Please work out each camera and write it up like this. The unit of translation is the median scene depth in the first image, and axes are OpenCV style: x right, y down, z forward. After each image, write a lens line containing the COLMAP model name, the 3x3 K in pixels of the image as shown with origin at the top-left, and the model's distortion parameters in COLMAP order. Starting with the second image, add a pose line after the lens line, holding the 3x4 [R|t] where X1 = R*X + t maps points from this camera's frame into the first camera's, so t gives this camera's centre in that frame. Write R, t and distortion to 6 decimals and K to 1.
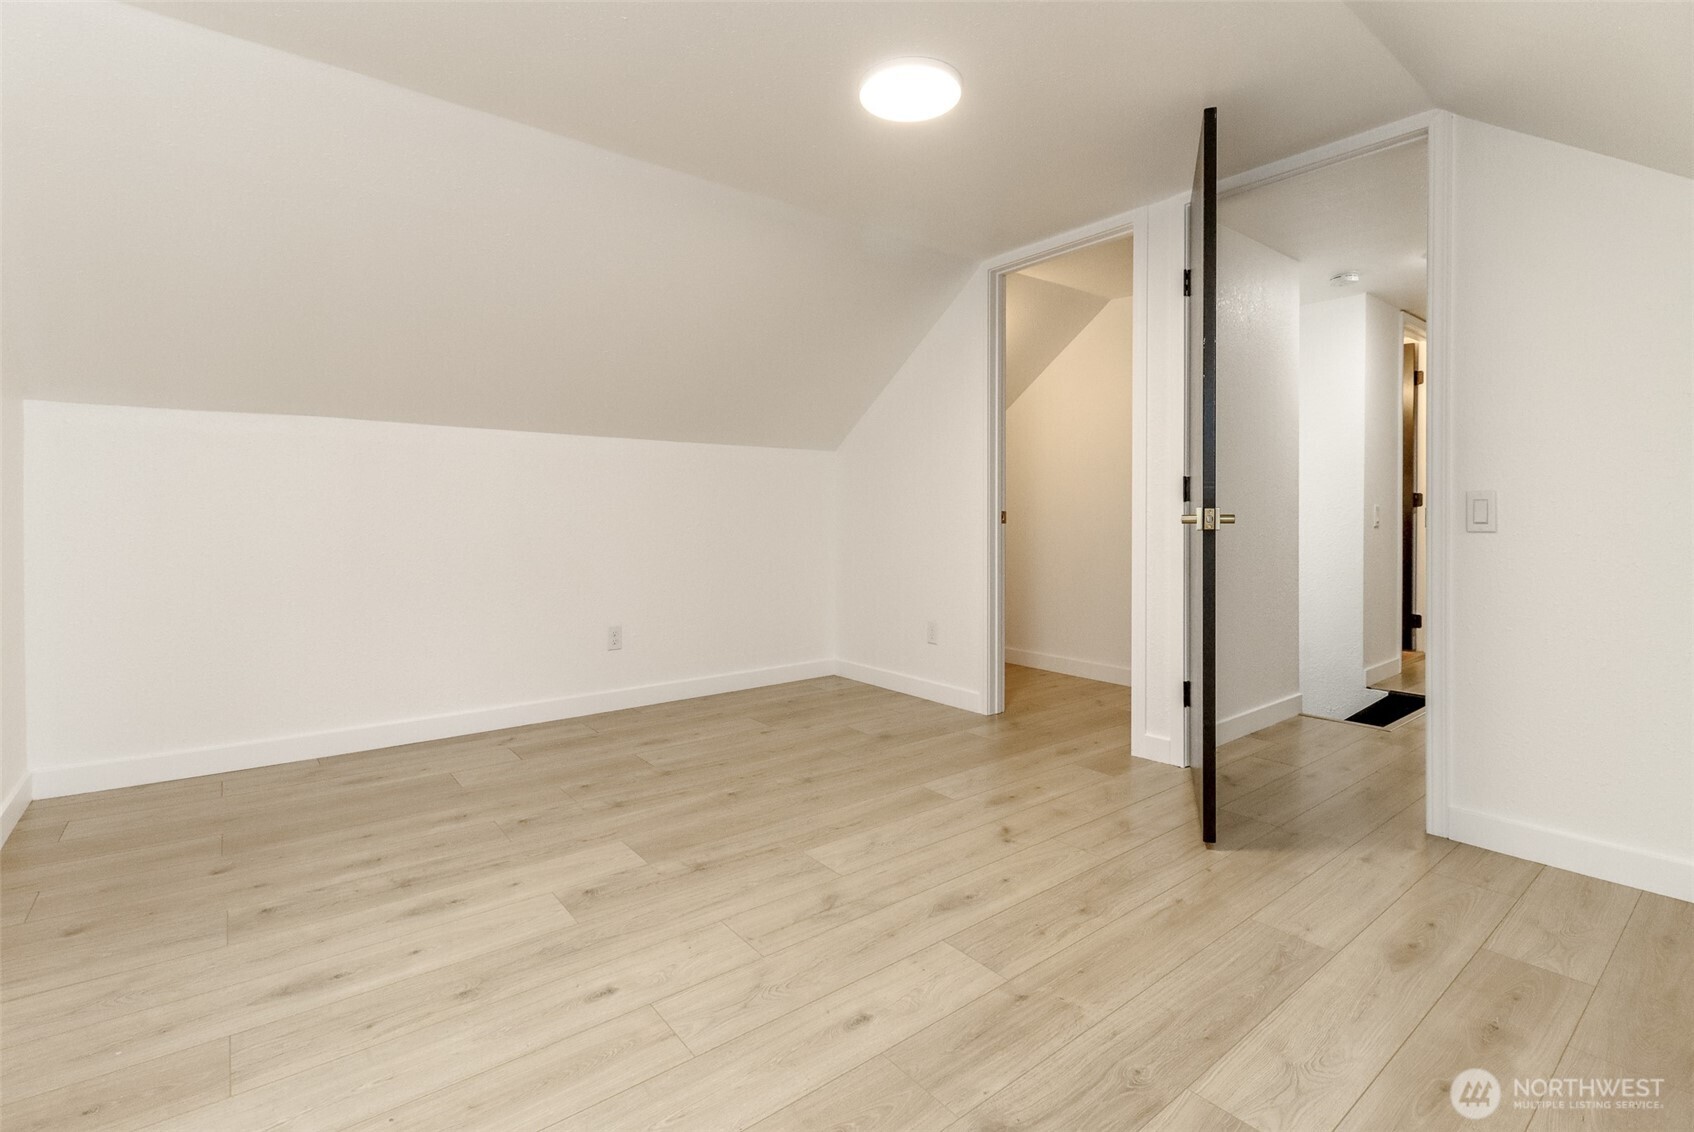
lens RADIAL K [[774.3, 0, 846.6], [0, 774.3, 537.8], [0, 0, 1]] dist [0.021800, -0.013789]
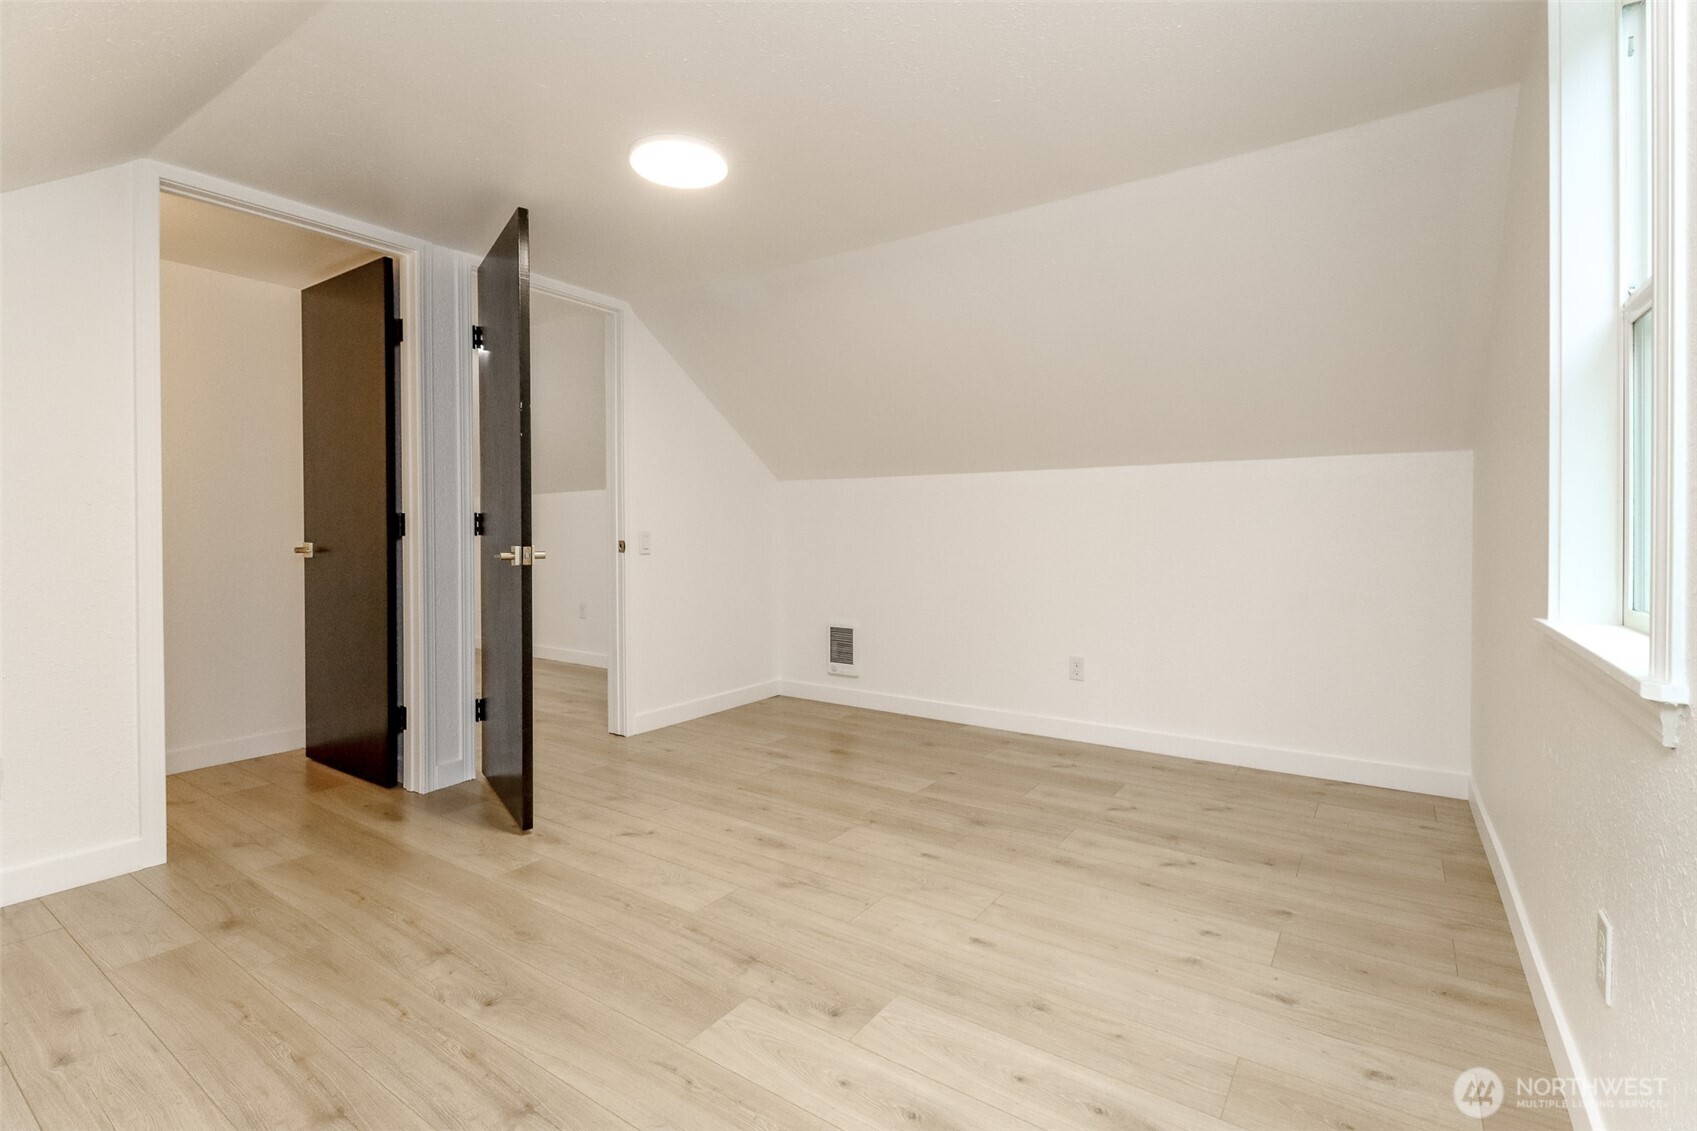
lens RADIAL K [[775.7, 0, 848.1], [0, 775.7, 537.3], [0, 0, 1]] dist [0.021800, -0.013789]
pose [[-0.291176, -0.006141, 0.956650, -1.151325], [0.029929, 0.999431, 0.015525, -0.061095], [-0.956201, 0.033152, -0.290827, 1.243777]]
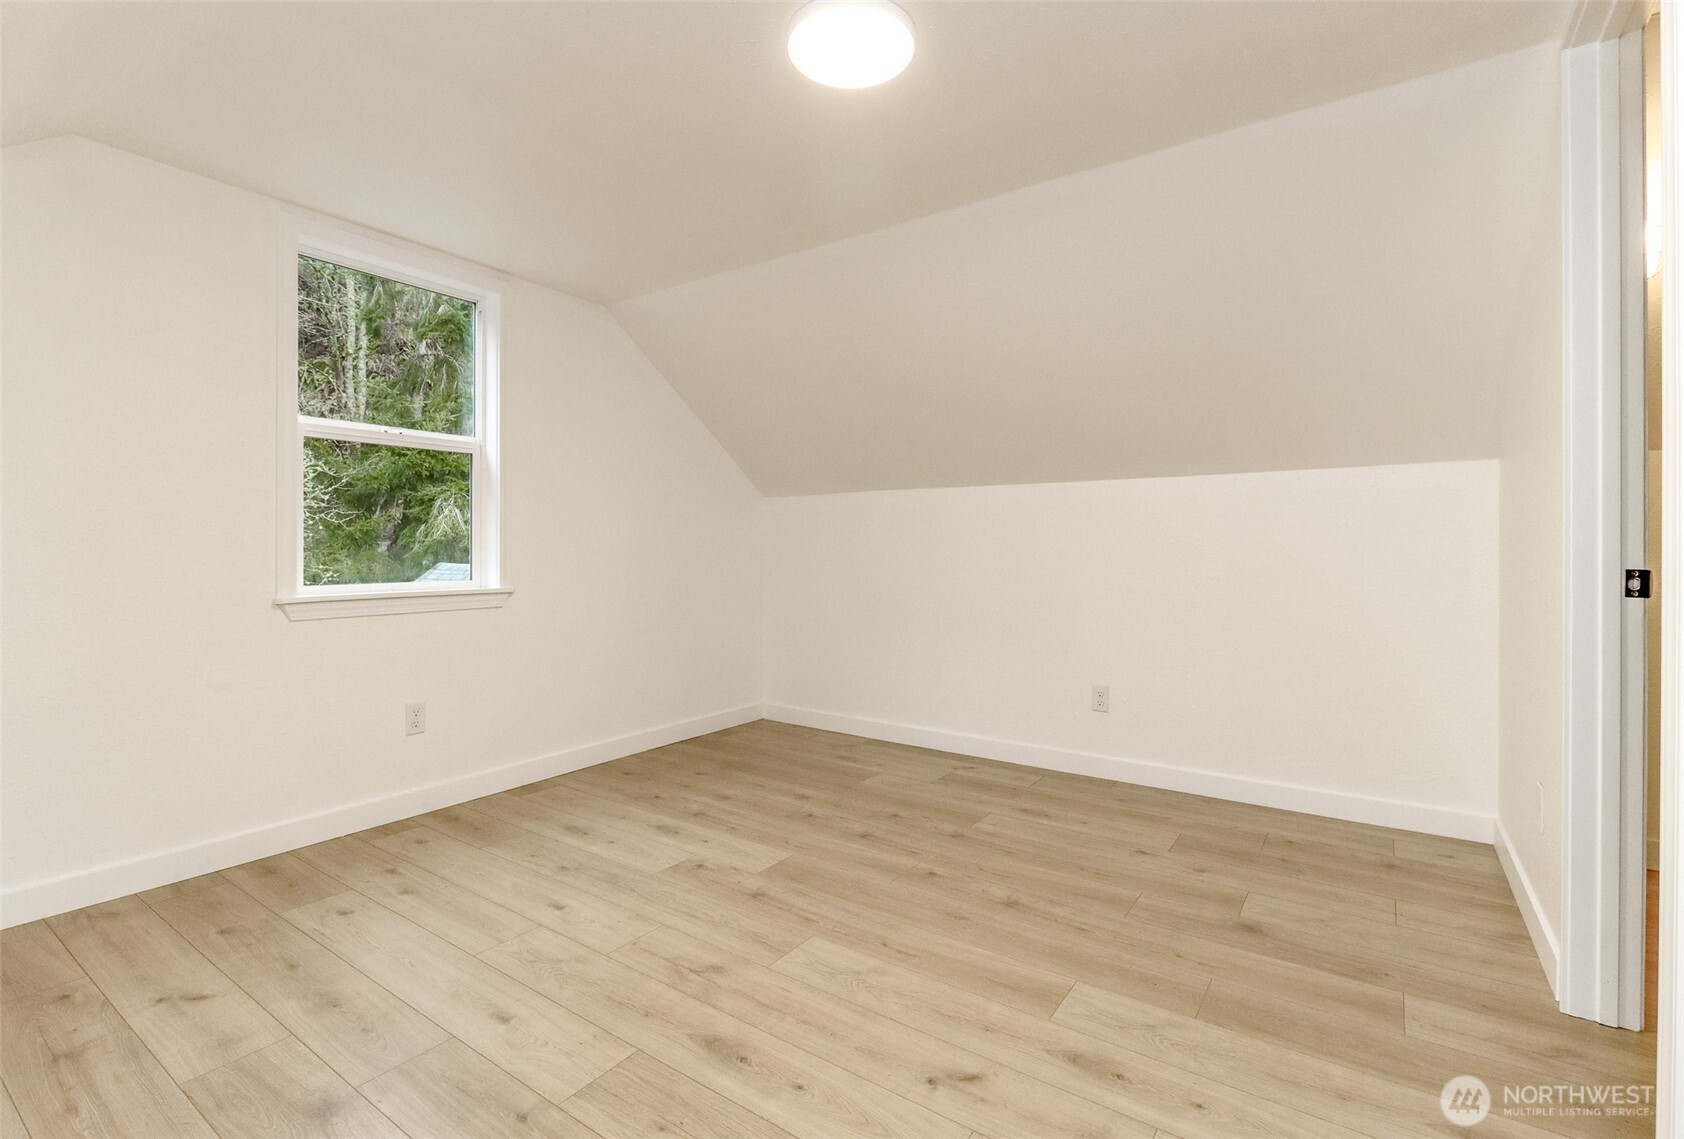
lens RADIAL K [[764.8, 0, 845.0], [0, 764.8, 546.7], [0, 0, 1]] dist [0.007225, -0.001025]
pose [[0.290946, -0.005407, -0.956724, 0.957834], [-0.031883, 0.999374, -0.015344, -0.053814], [0.956208, 0.034968, 0.290591, 0.869587]]
